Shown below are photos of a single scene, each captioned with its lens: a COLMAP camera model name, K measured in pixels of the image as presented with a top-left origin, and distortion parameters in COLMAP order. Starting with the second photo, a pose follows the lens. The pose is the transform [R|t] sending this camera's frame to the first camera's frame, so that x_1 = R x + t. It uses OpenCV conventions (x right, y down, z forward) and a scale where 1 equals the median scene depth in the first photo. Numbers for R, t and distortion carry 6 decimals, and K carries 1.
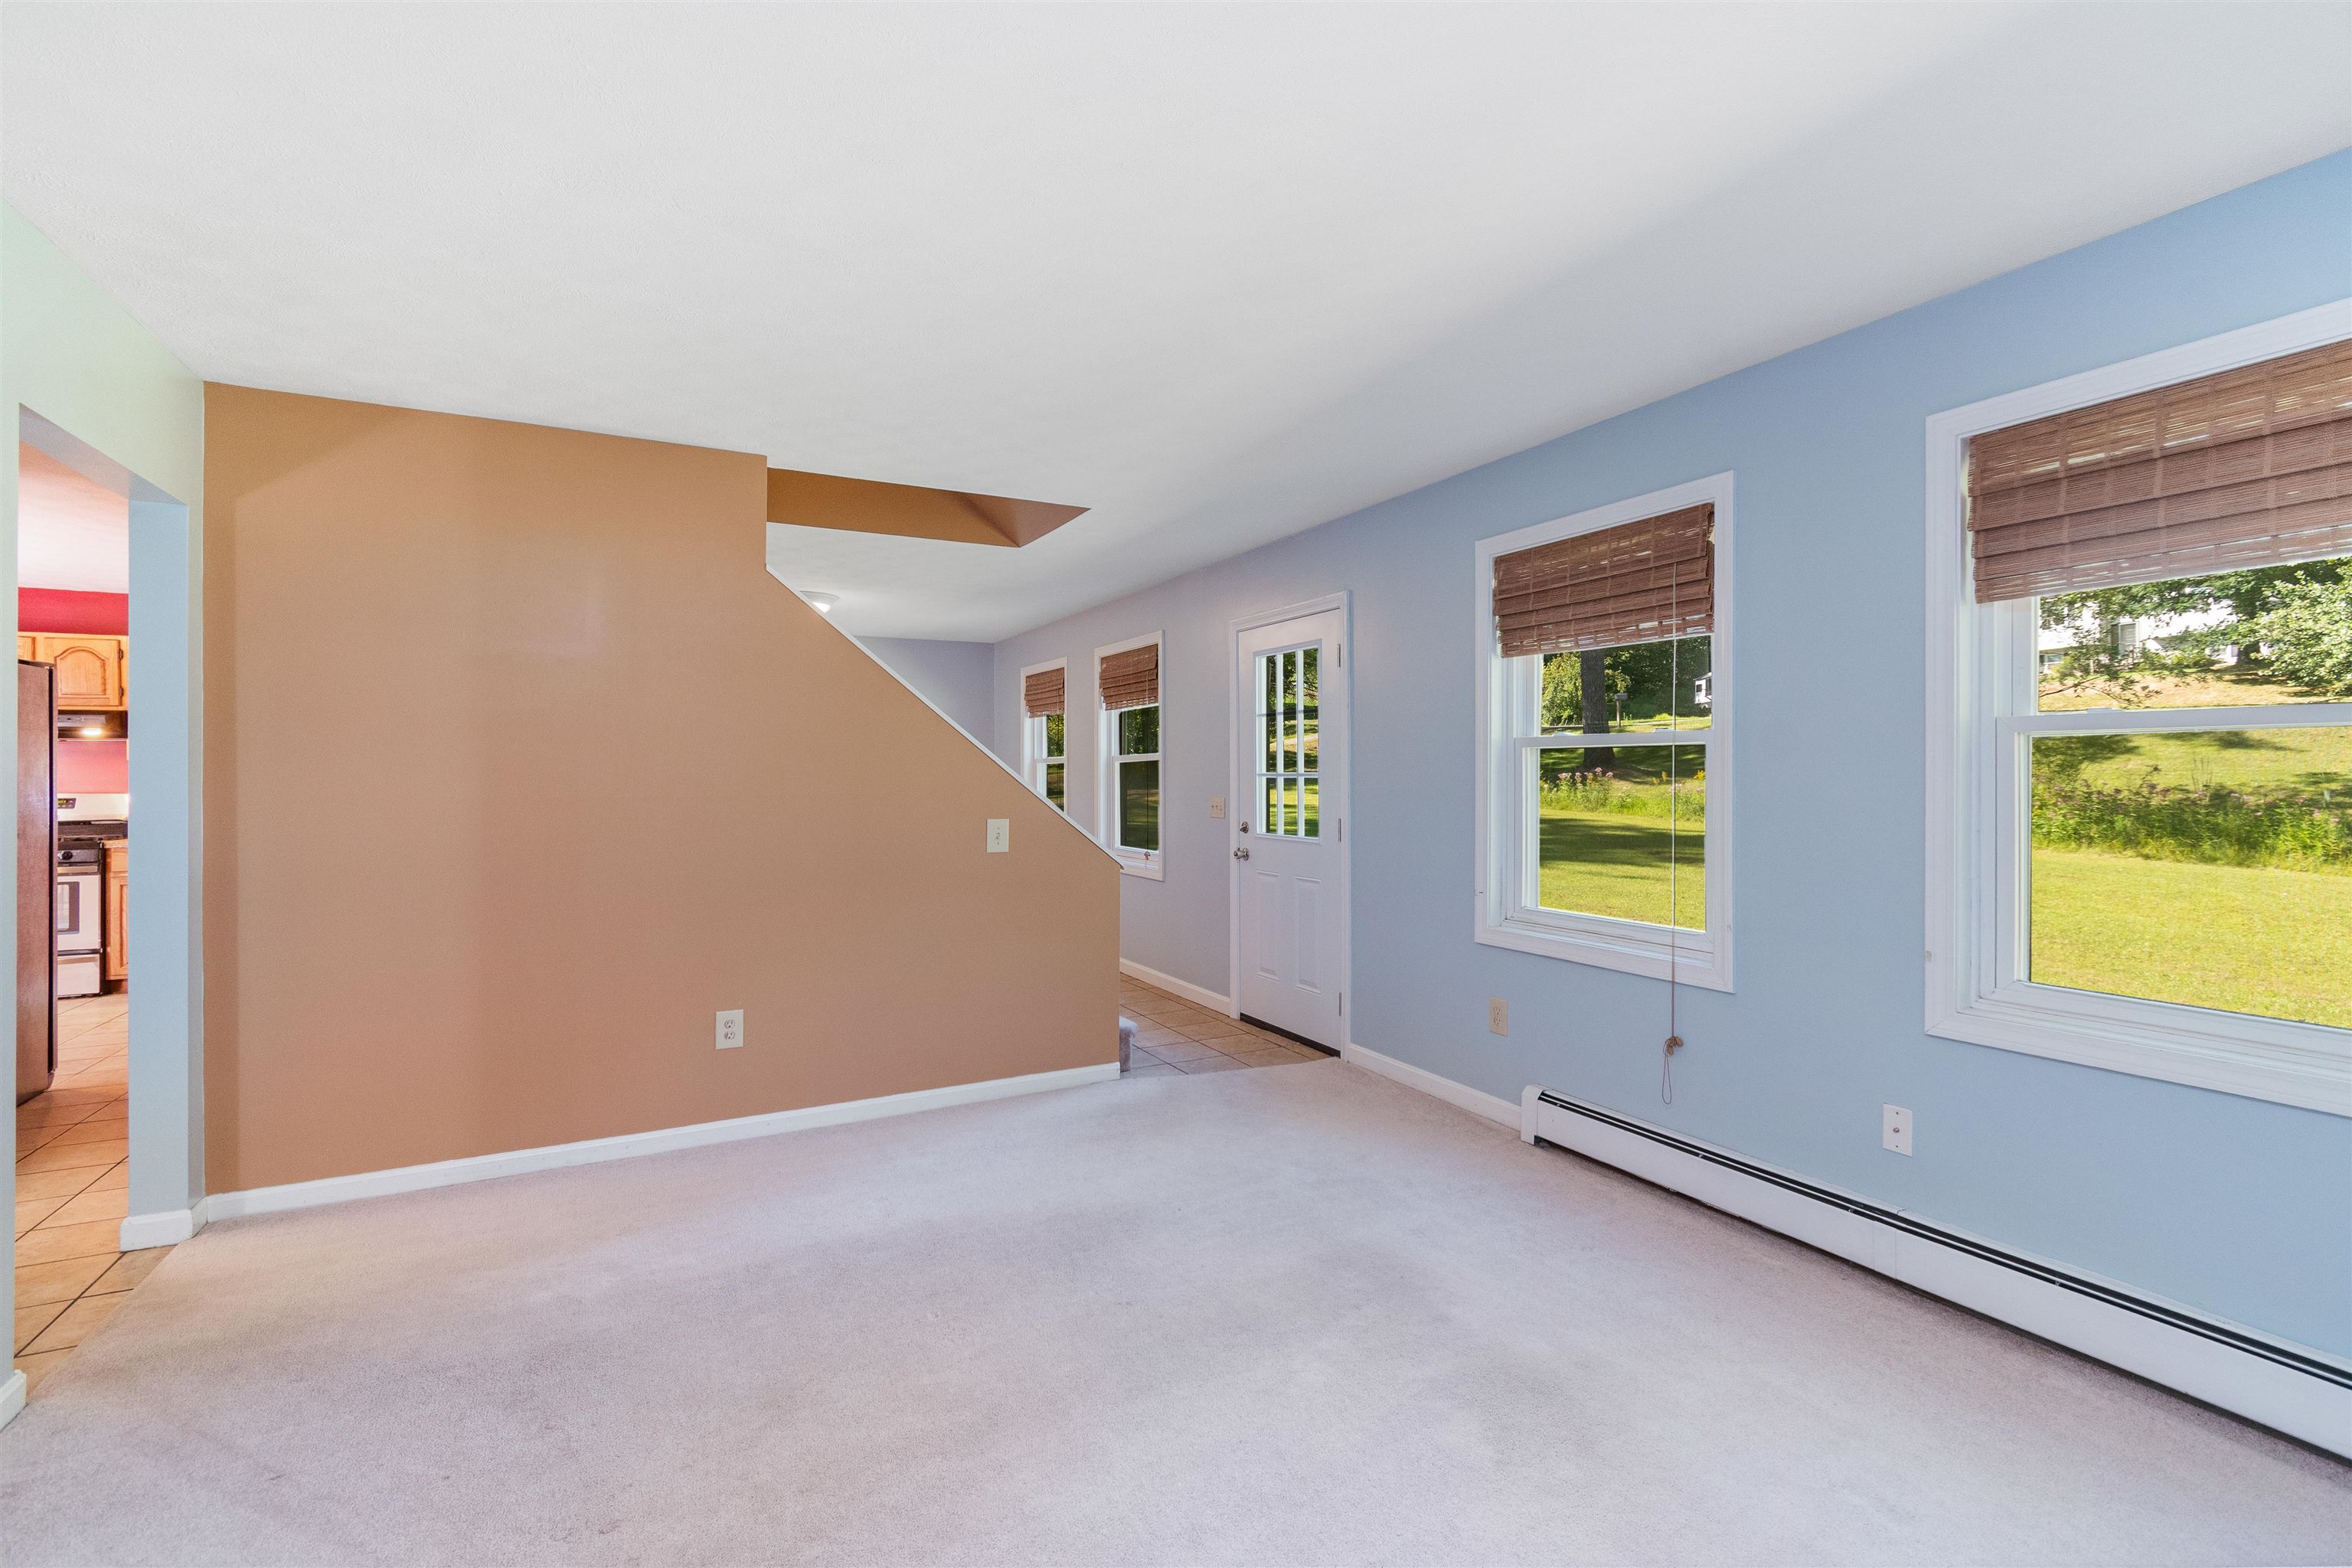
lens RADIAL K [[1052.8, 0, 1189.4], [0, 1052.8, 781.2], [0, 0, 1]] dist [0.000139, -0.001609]
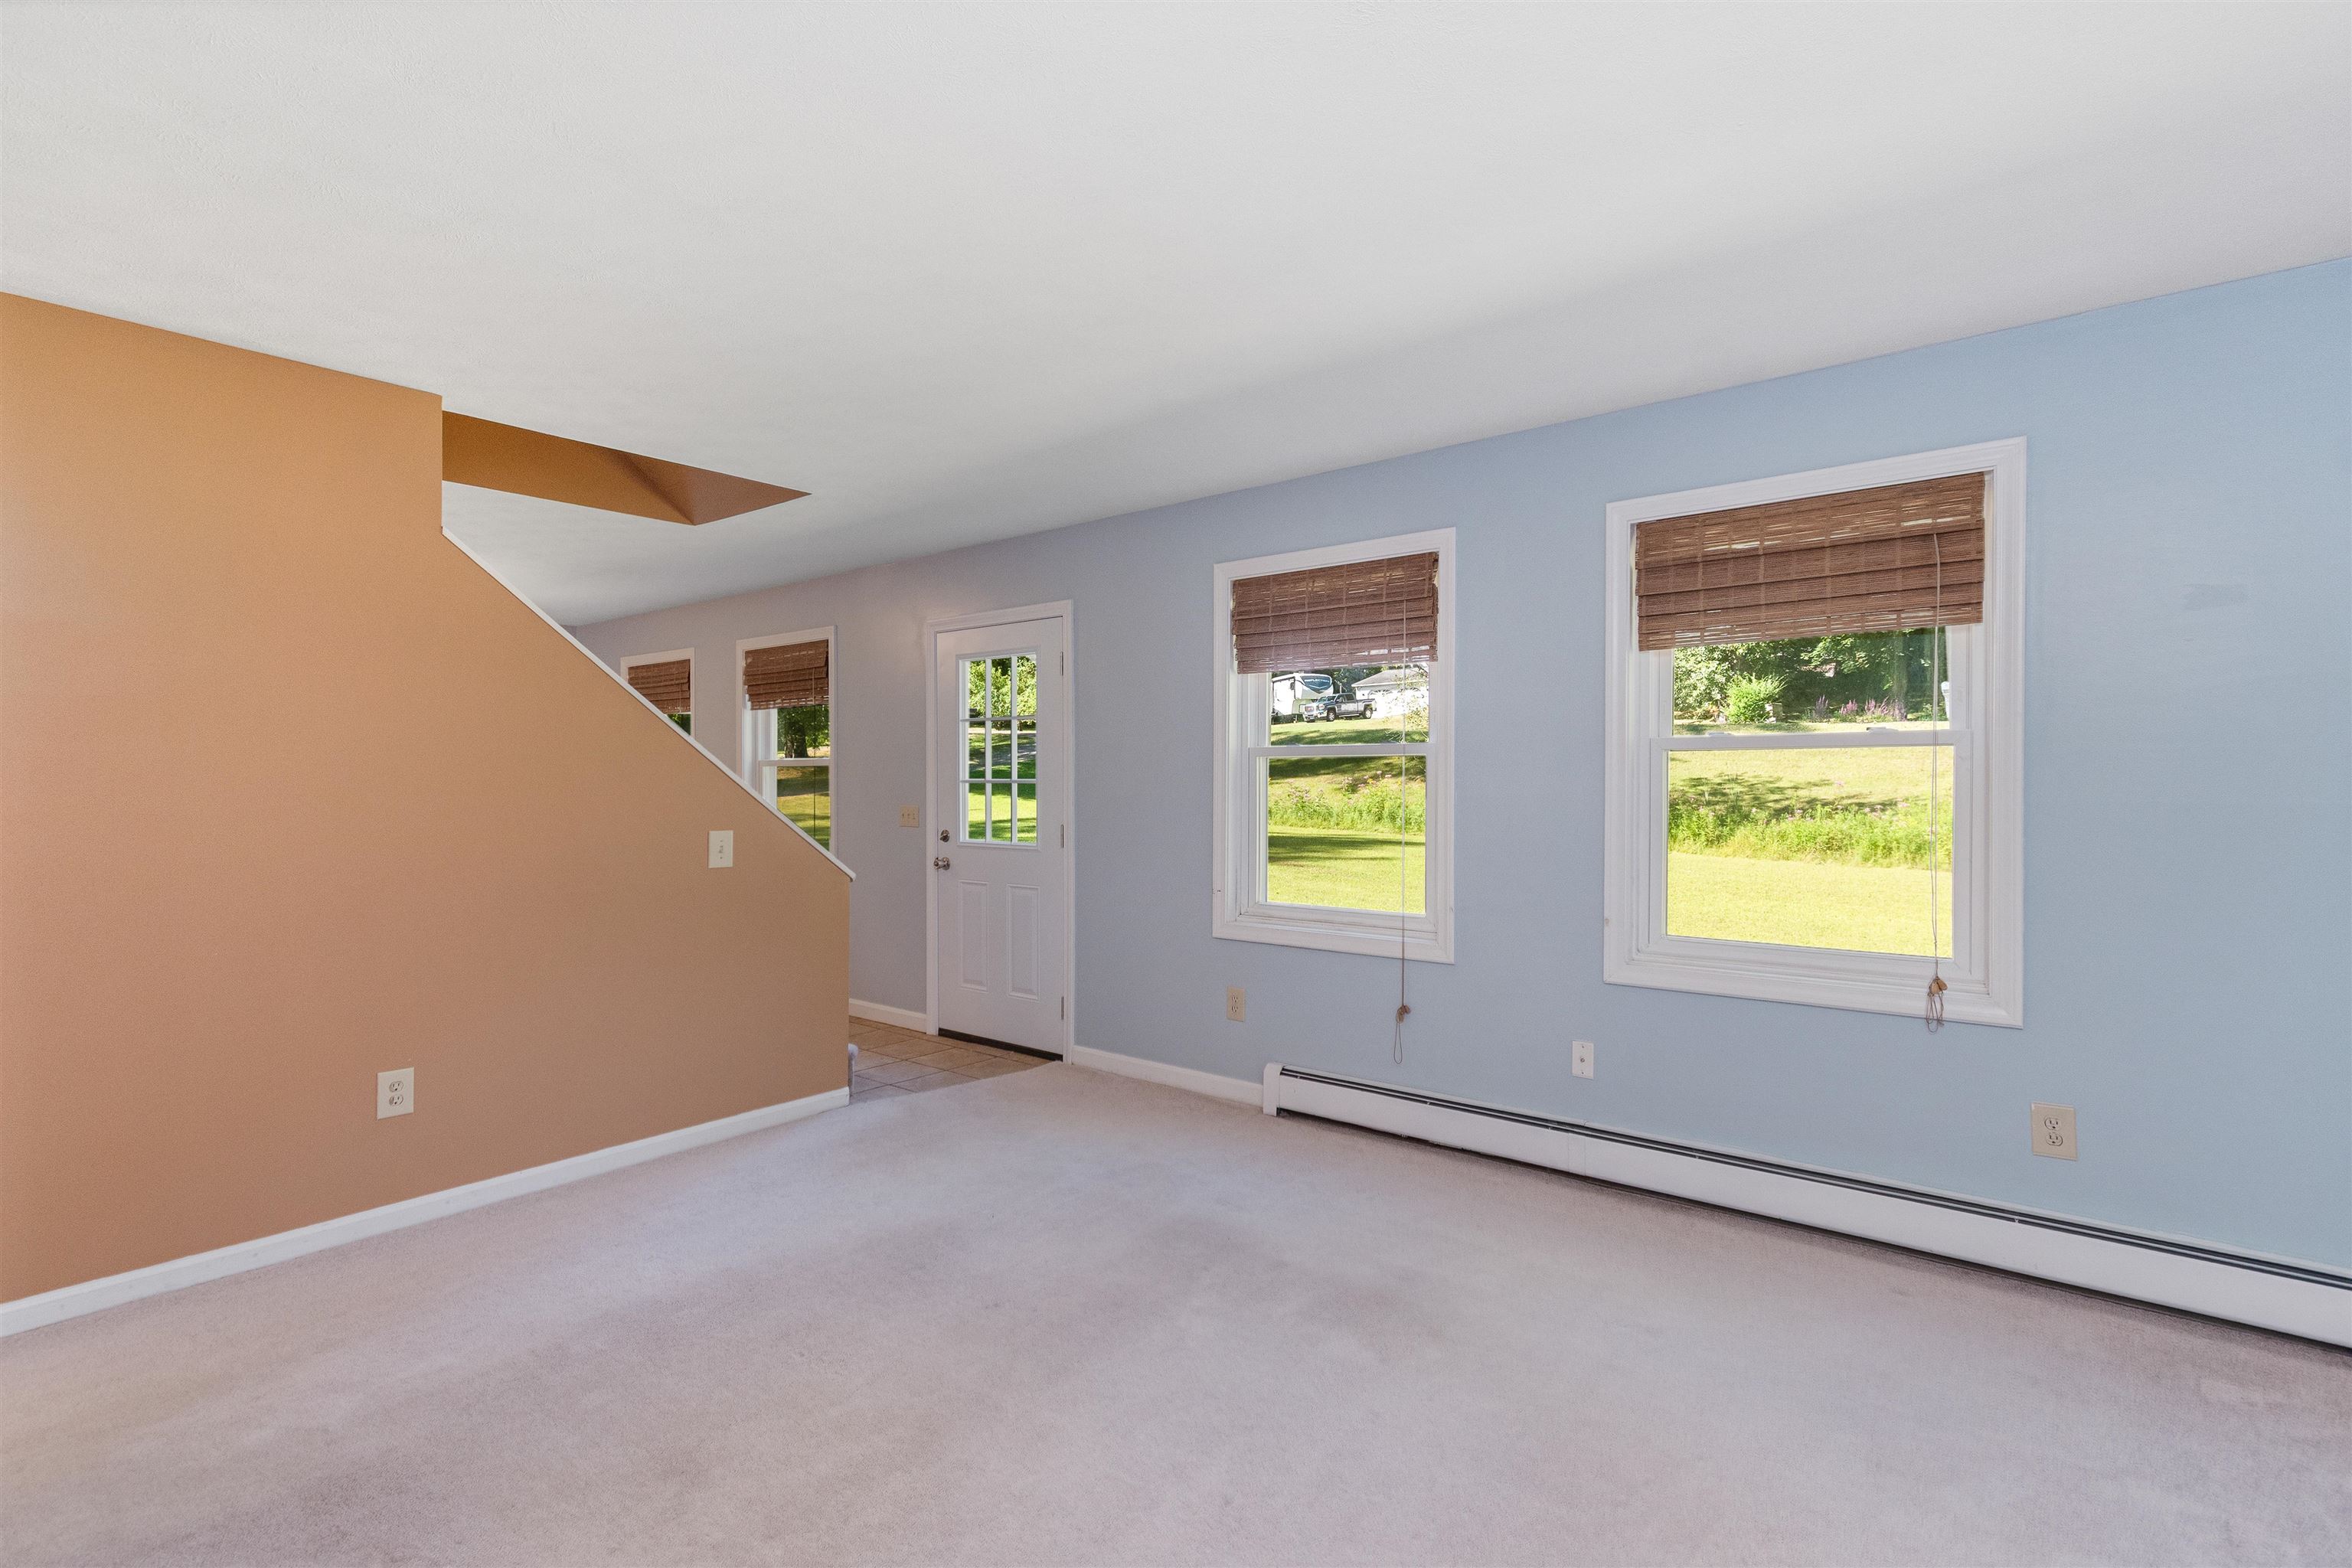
lens RADIAL K [[1113.3, 0, 1178.1], [0, 1113.3, 794.1], [0, 0, 1]] dist [0.000450, 0.000296]
pose [[0.919763, -0.004919, 0.392442, -0.216845], [0.002661, 0.999977, 0.006297, -0.000391], [-0.392464, -0.004747, 0.919755, -0.033772]]
